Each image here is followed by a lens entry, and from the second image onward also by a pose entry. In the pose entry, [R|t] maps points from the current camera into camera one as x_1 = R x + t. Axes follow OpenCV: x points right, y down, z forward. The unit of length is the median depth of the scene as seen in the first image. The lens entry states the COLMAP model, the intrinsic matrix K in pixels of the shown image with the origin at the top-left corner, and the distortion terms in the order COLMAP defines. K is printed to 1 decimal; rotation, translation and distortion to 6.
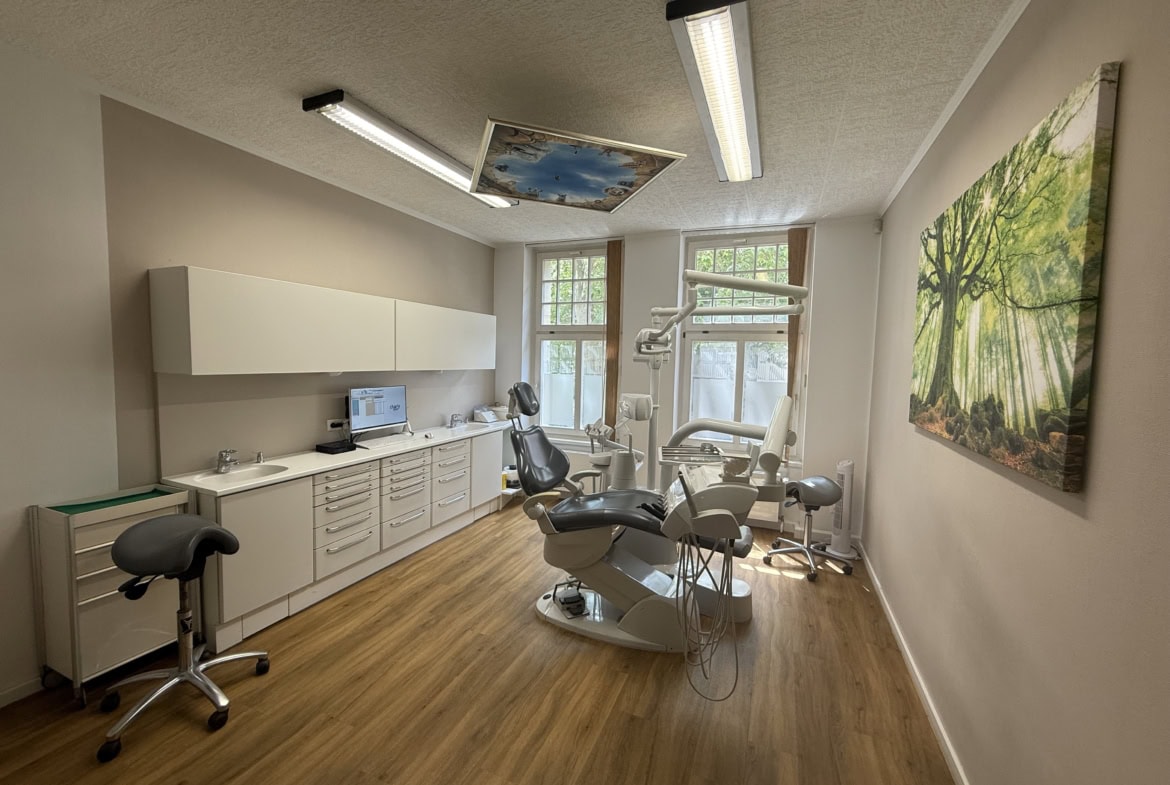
lens RADIAL K [[466.2, 0, 584.3], [0, 466.2, 388.7], [0, 0, 1]] dist [0.000402, 0.001812]
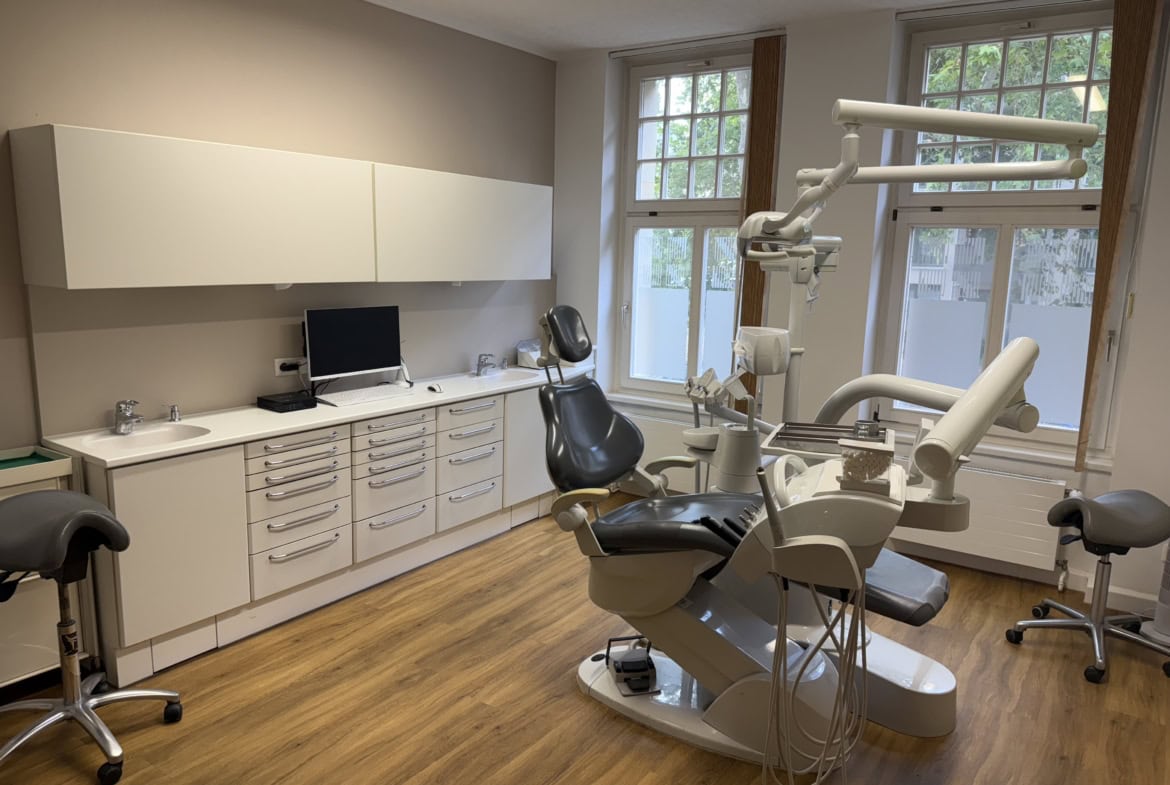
lens RADIAL K [[826.2, 0, 595.0], [0, 826.2, 388.7], [0, 0, 1]] dist [0.041945, -0.046901]
pose [[0.977615, 0.033145, -0.207773, 0.139282], [-0.012571, 0.994951, 0.099569, -0.013255], [0.210024, -0.094729, 0.973096, -0.024972]]
